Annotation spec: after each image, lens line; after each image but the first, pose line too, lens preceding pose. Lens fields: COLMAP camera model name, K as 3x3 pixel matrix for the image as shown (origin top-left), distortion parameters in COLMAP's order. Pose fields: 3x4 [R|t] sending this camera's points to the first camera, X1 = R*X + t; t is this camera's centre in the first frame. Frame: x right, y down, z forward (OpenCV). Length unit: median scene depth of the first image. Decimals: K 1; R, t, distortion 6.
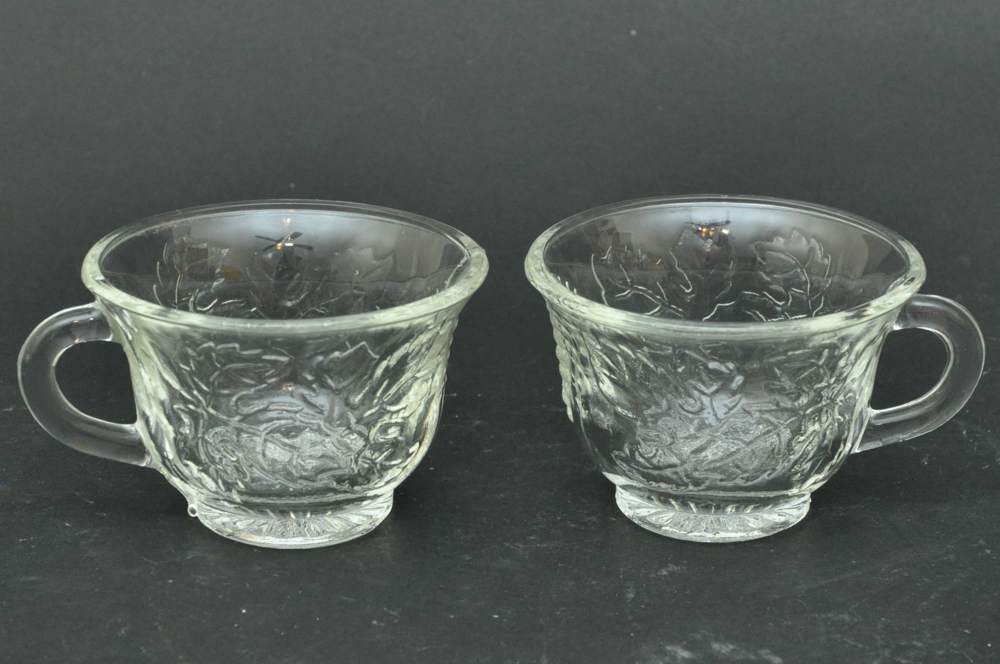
lens RADIAL K [[1992.4, 0, 500.0], [0, 1992.4, 332.0], [0, 0, 1]] dist [-0.033826, 0.167546]
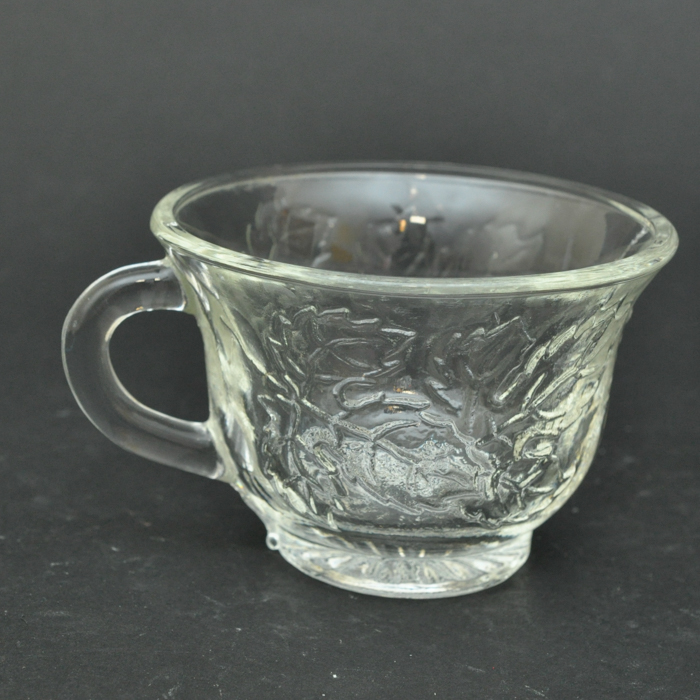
lens RADIAL K [[1504.6, 0, 350.0], [0, 1504.6, 350.0], [0, 0, 1]] dist [0.026418, -0.043971]
pose [[0.993227, 0.046831, -0.106339, -0.067686], [-0.055361, 0.995357, -0.078734, 0.062093], [0.102158, 0.084087, 0.991208, 0.427106]]
